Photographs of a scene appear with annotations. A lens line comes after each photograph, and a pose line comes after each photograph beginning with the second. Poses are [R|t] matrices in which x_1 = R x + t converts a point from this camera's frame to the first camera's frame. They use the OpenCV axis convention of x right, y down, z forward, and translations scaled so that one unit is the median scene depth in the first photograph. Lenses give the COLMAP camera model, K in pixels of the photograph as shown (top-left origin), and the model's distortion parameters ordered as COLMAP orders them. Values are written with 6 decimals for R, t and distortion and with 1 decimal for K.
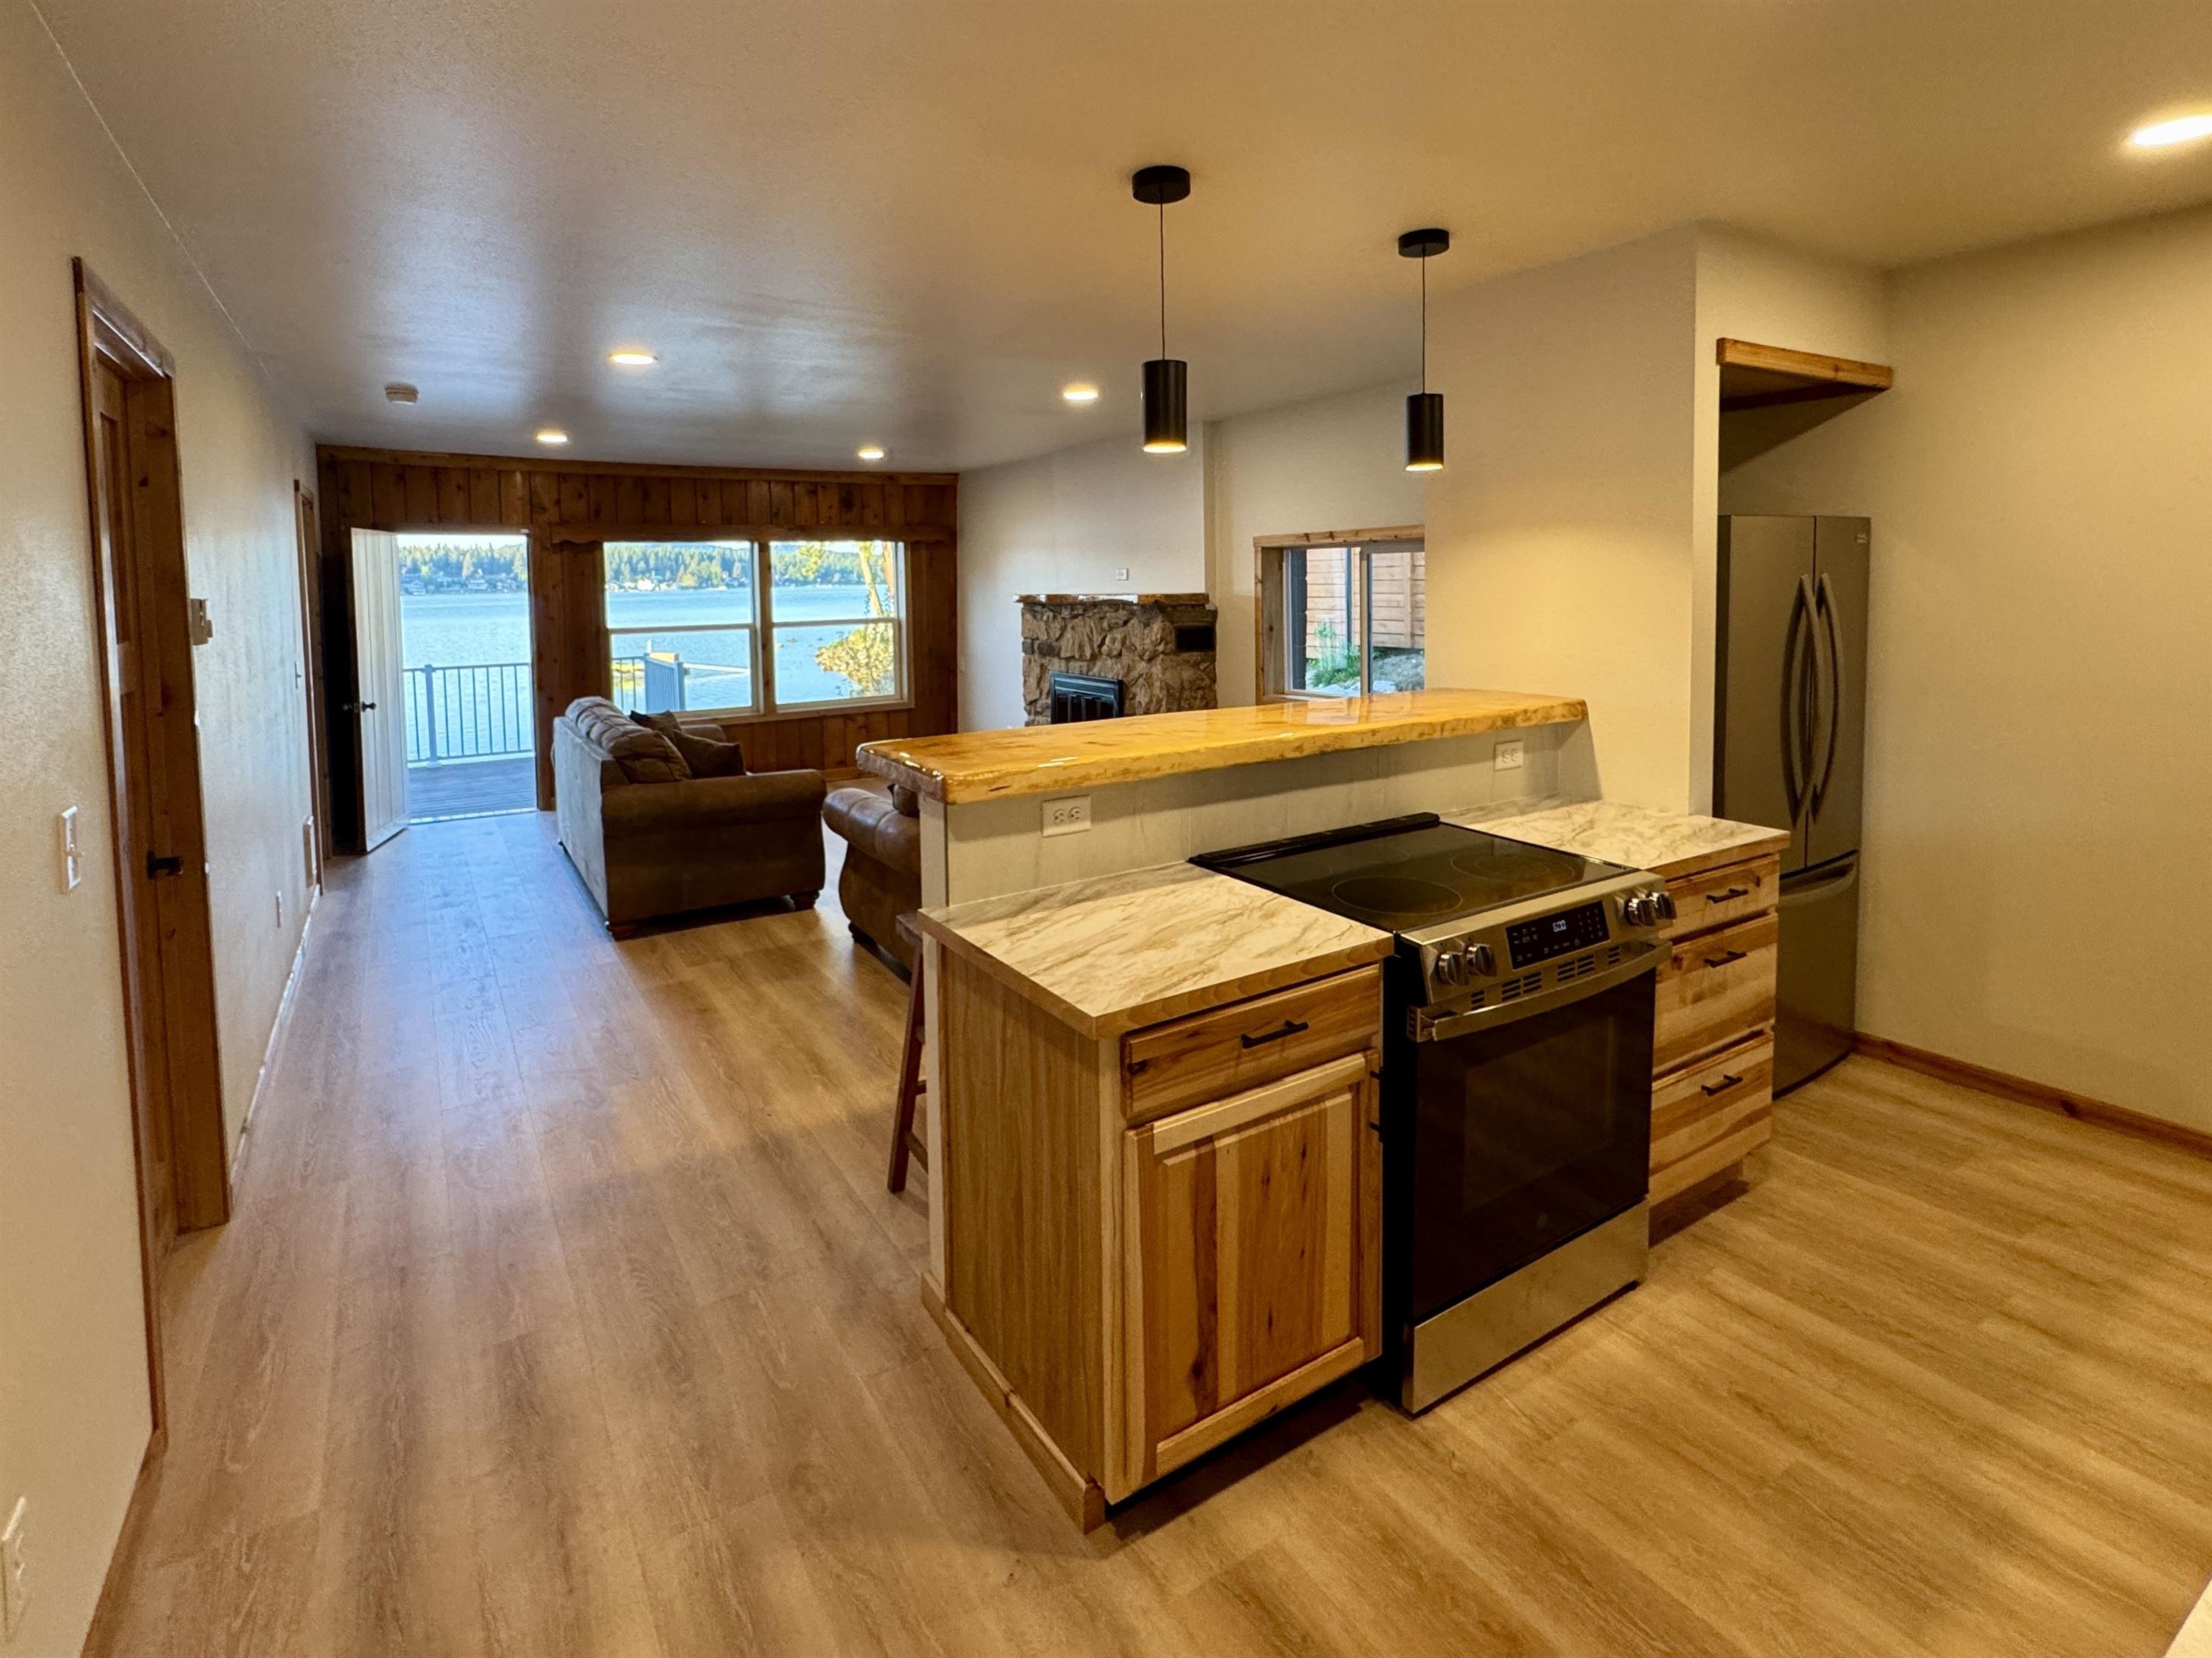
lens RADIAL K [[1111.0, 0, 1100.3], [0, 1111.0, 640.0], [0, 0, 1]] dist [-0.001527, 0.000365]
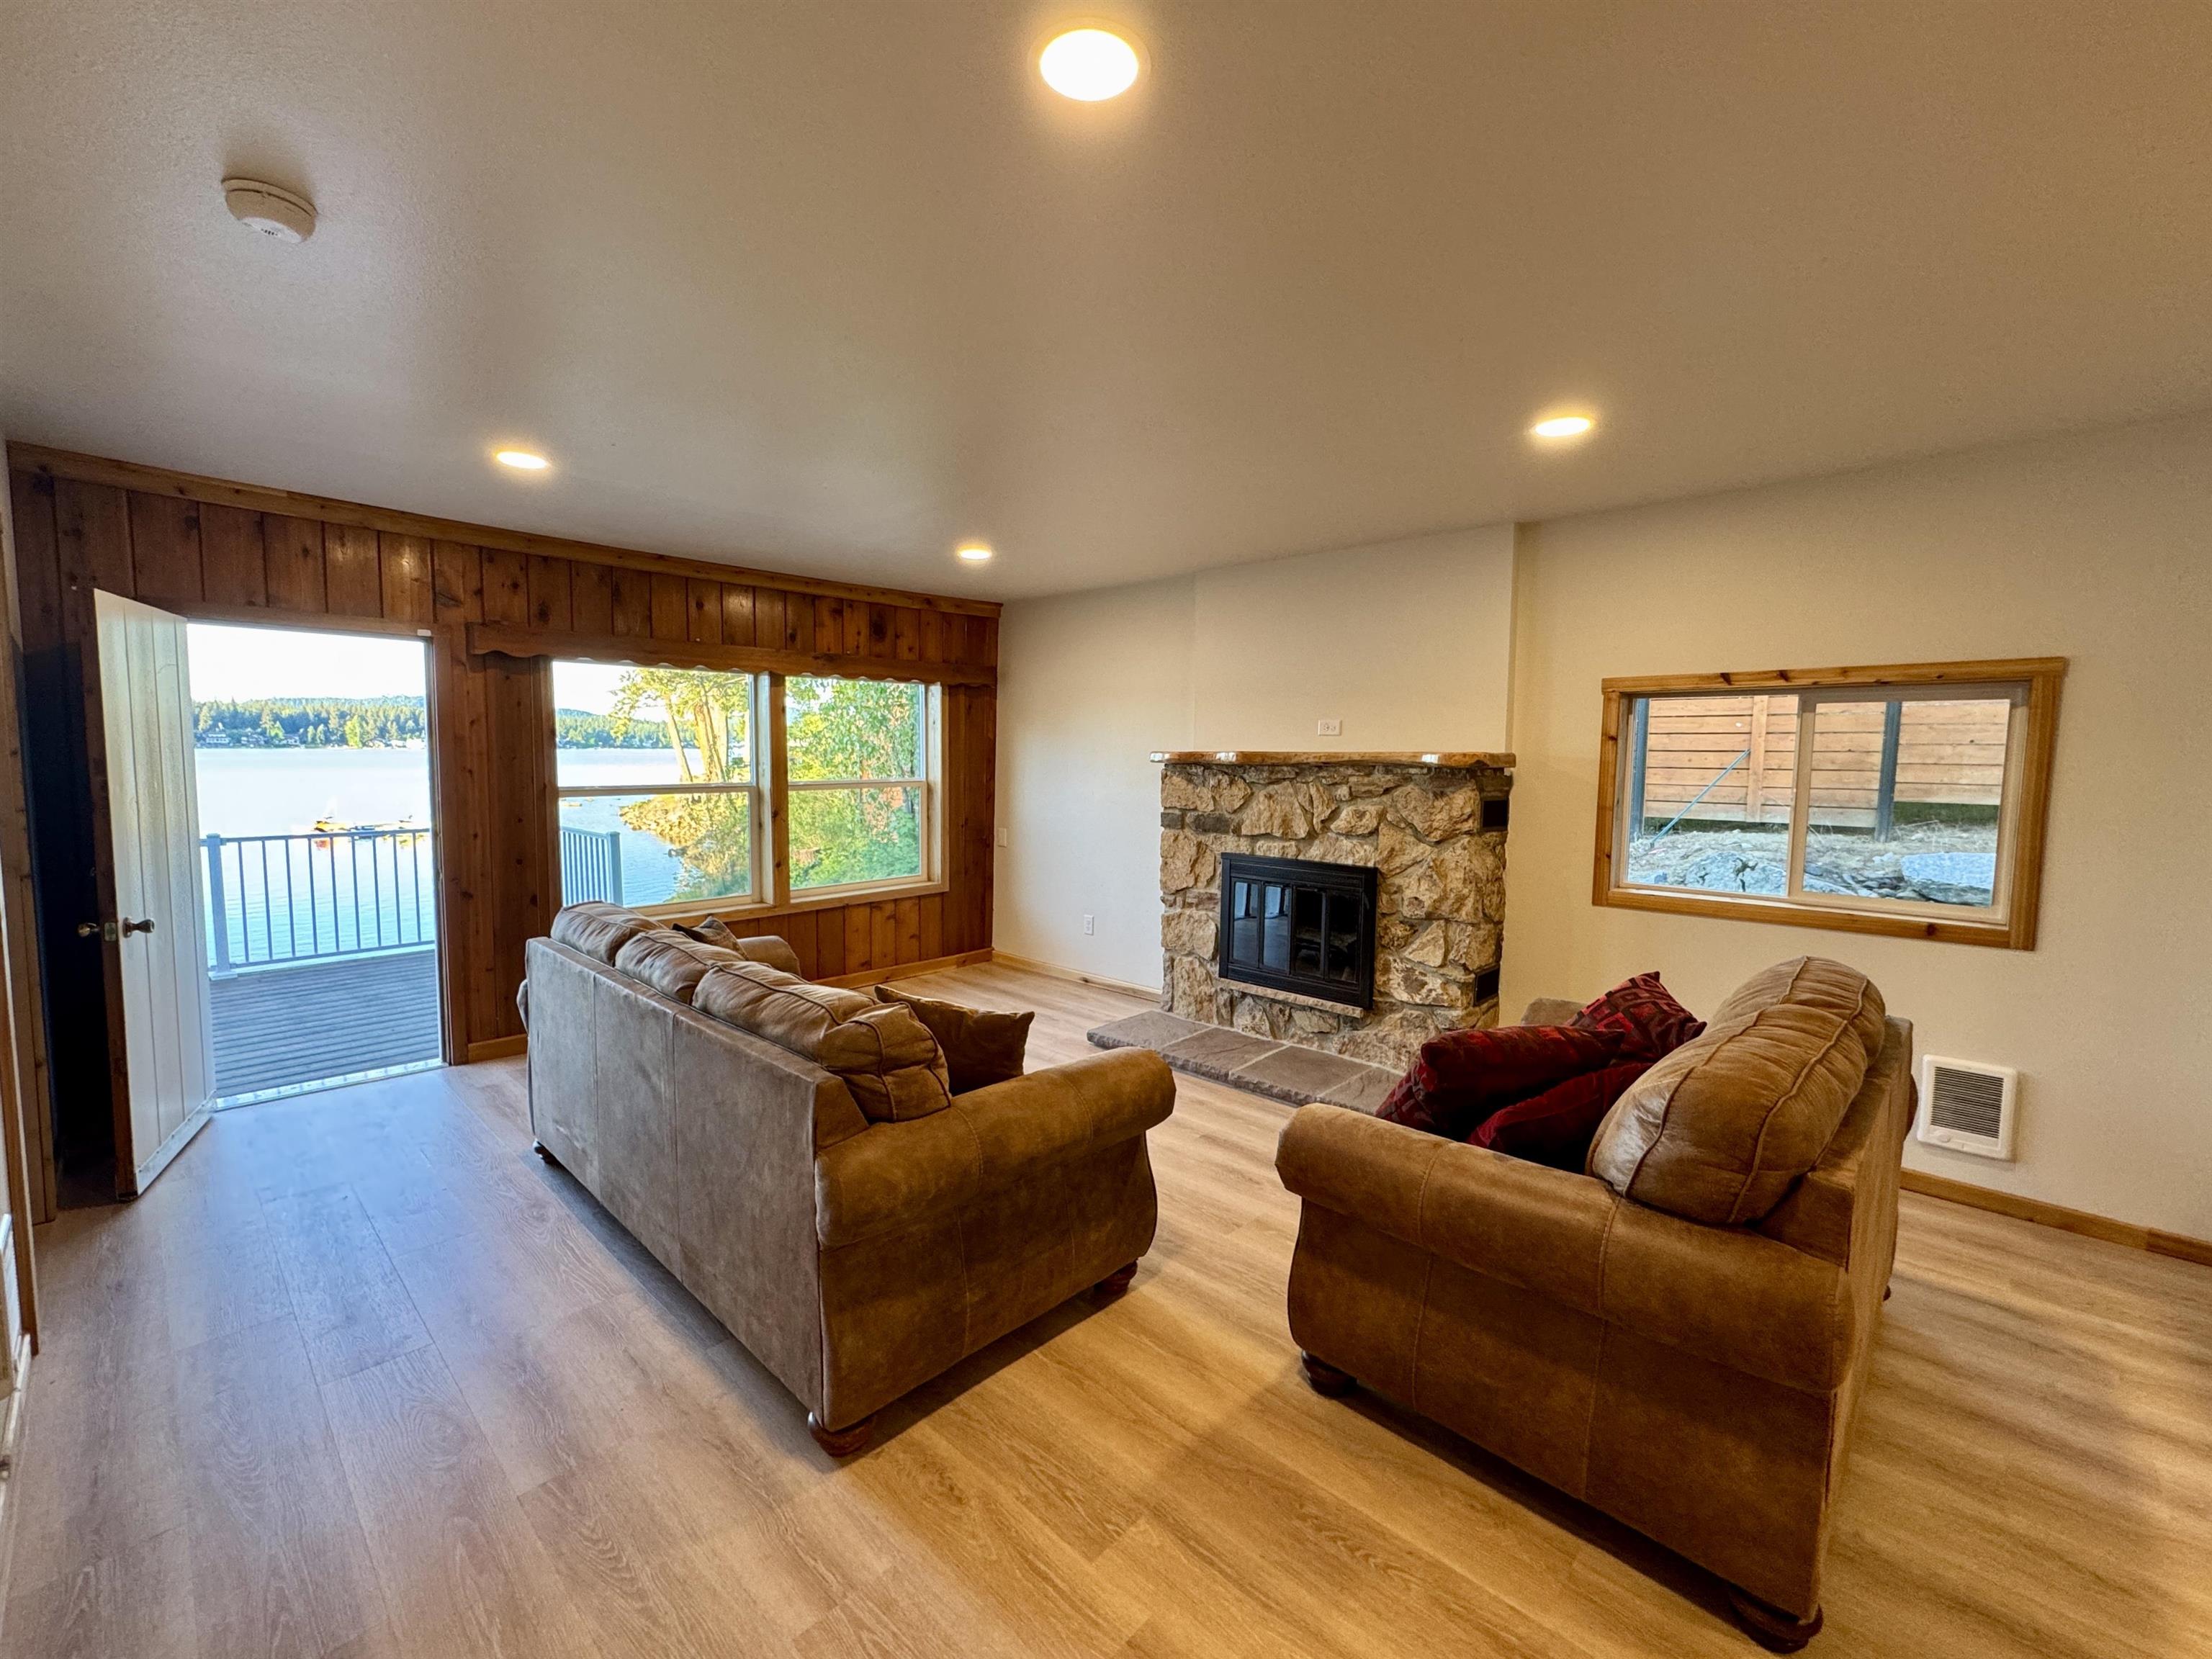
lens RADIAL K [[924.7, 0, 1104.1], [0, 924.7, 821.9], [0, 0, 1]] dist [-0.000660, 0.000128]
pose [[0.967713, 0.005752, 0.251988, -0.290305], [-0.010800, 0.999768, 0.018656, -0.004012], [-0.251822, -0.020776, 0.967551, 0.410217]]
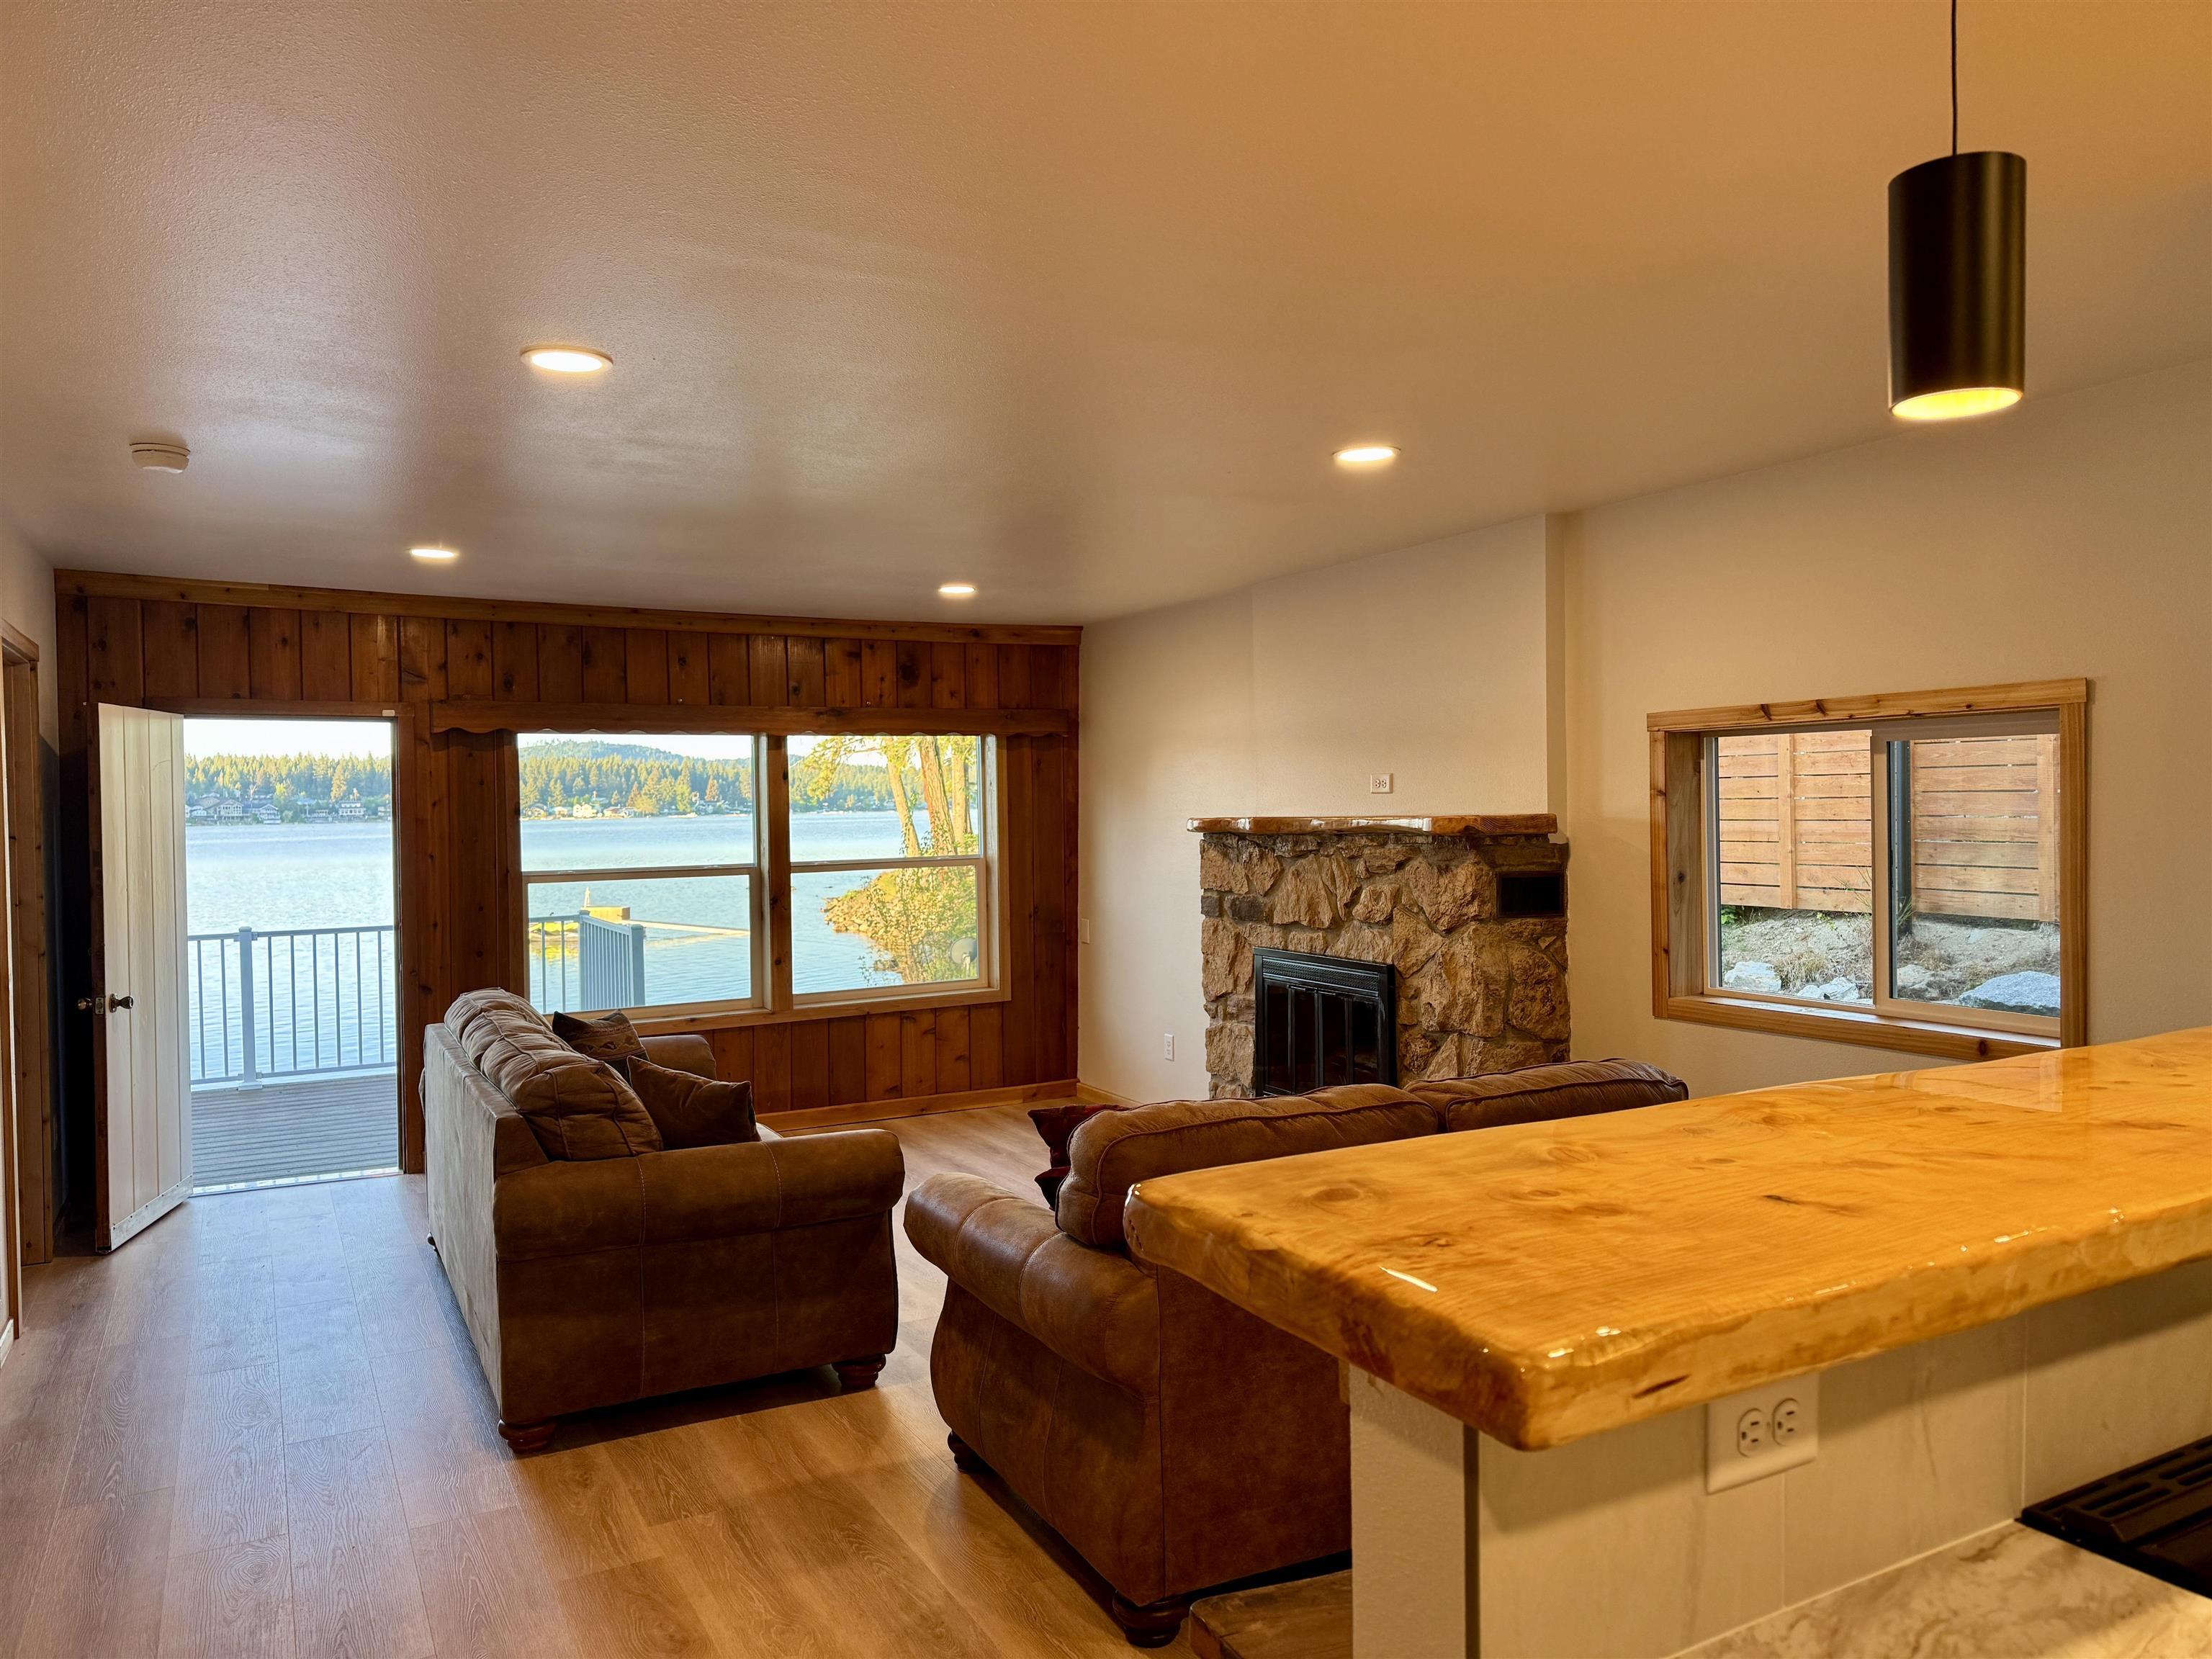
lens RADIAL K [[1549.7, 0, 1130.8], [0, 1549.7, 835.2], [0, 0, 1]] dist [0.135792, -0.211482]
pose [[0.998574, 0.002334, -0.053337, -0.068196], [-0.004178, 0.999396, -0.034488, -0.002685], [0.053224, 0.034662, 0.997981, 0.166215]]
